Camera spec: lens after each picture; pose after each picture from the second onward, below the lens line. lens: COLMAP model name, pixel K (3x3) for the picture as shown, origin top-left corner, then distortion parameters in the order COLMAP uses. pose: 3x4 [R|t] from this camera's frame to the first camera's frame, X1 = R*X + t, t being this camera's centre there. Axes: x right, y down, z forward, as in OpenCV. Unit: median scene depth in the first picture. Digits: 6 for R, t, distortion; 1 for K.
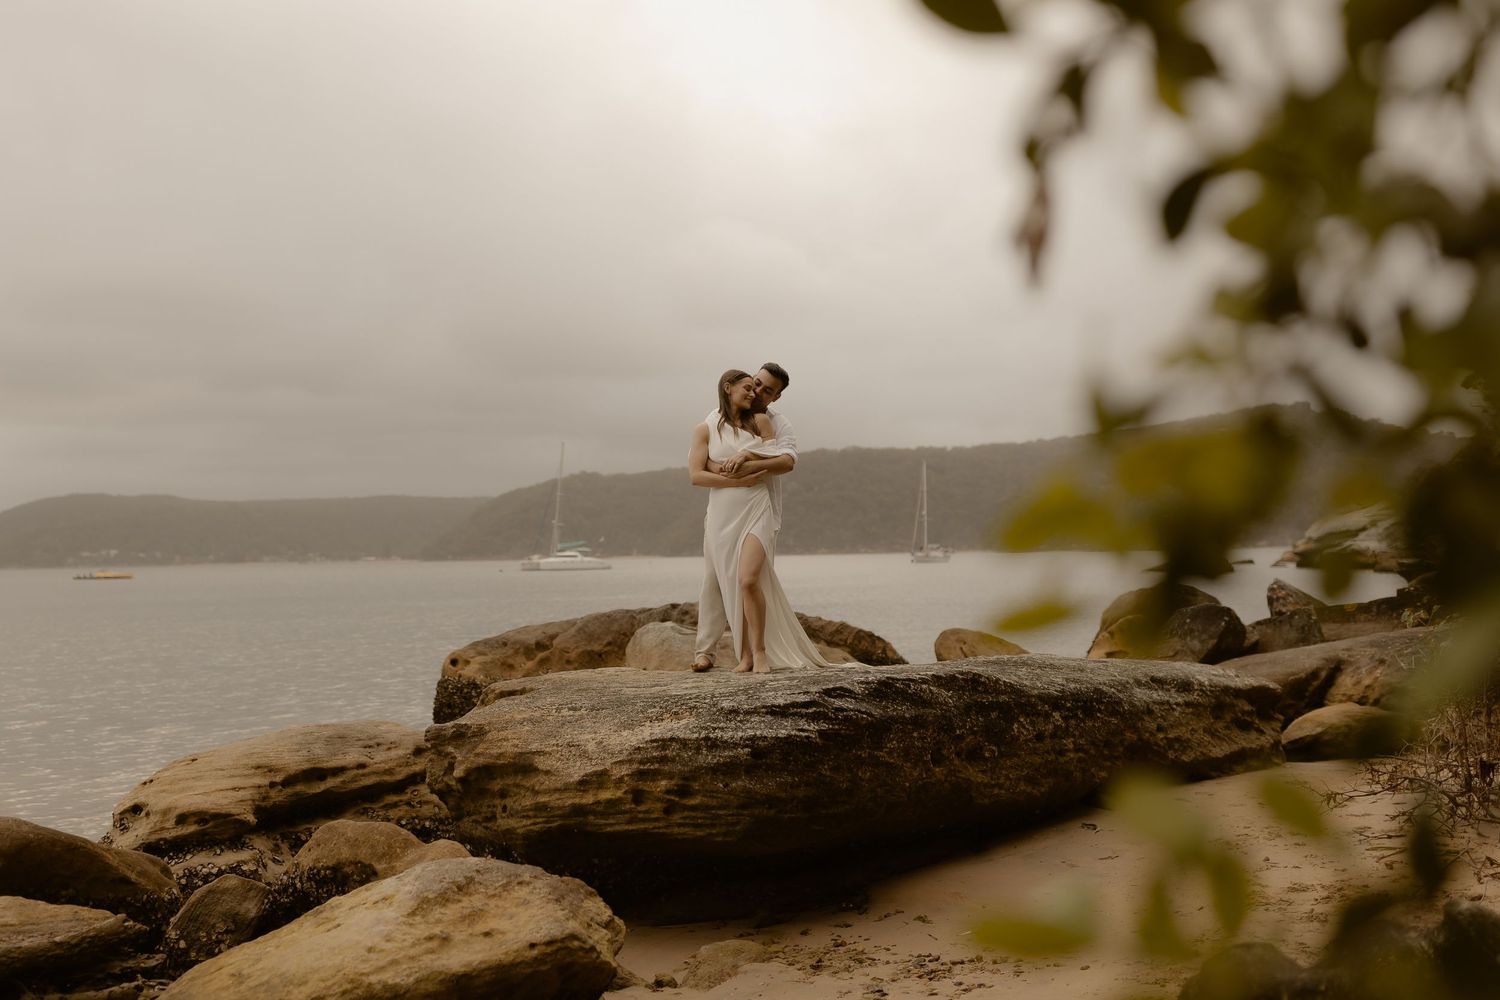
lens RADIAL K [[1629.5, 0, 698.3], [0, 1629.5, 522.4], [0, 0, 1]] dist [0.007744, -0.004262]
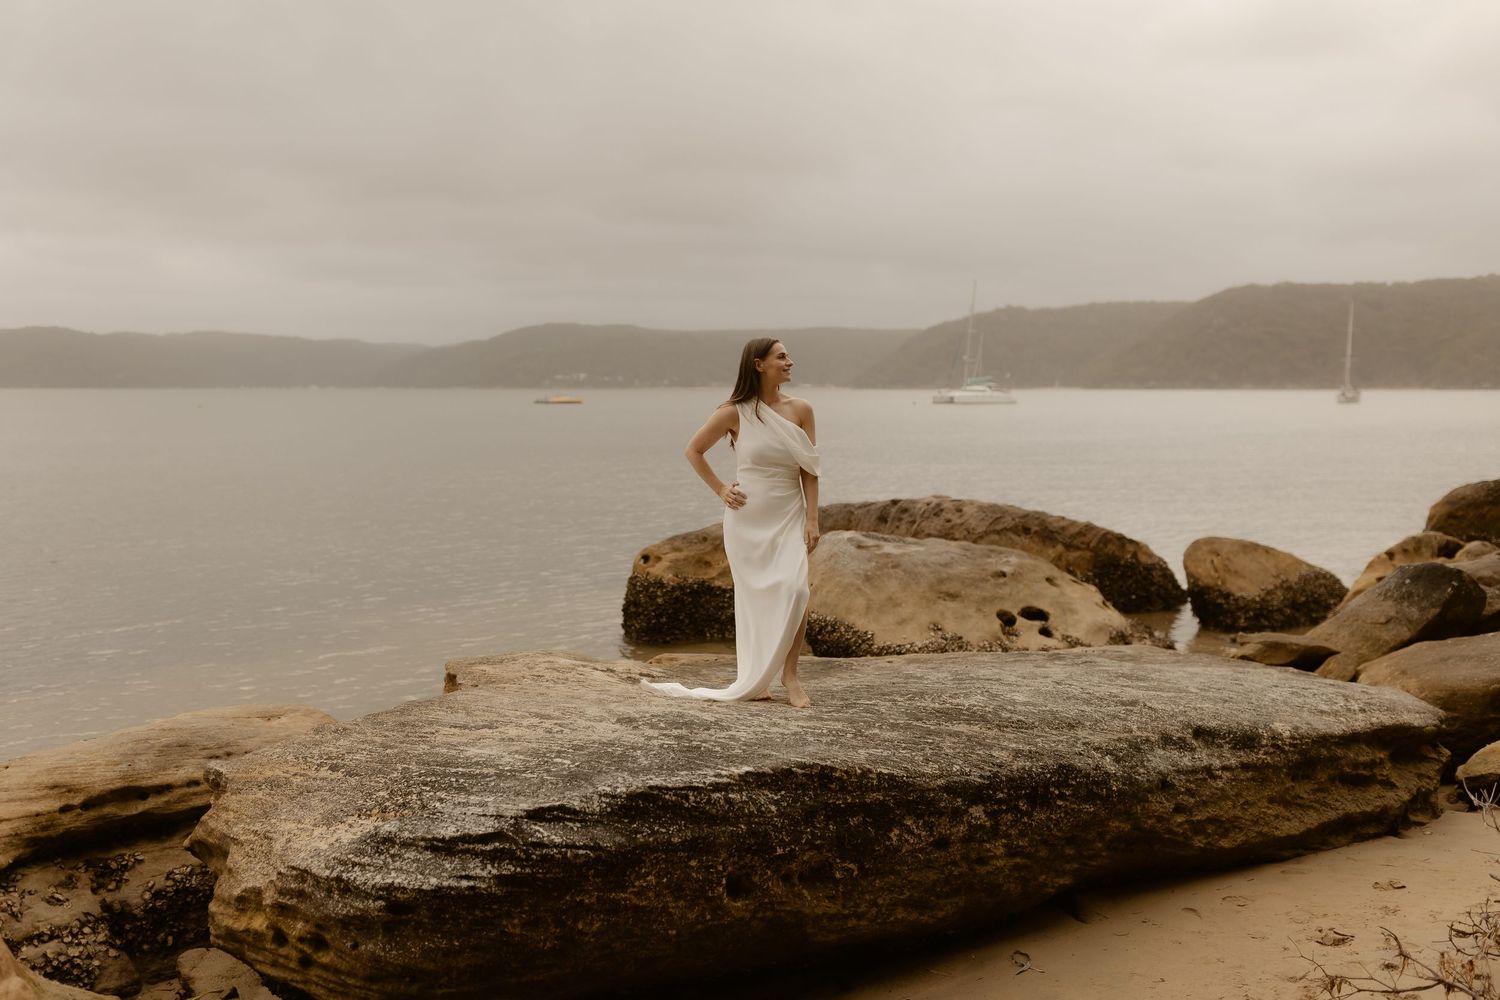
lens RADIAL K [[1504.3, 0, 750.0], [0, 1504.3, 500.0], [0, 0, 1]] dist [0.018913, -0.046884]
pose [[0.968113, 0.039876, -0.247318, 0.301819], [-0.014734, 0.994604, 0.102688, -0.096653], [0.250079, -0.095770, 0.963477, 0.350273]]
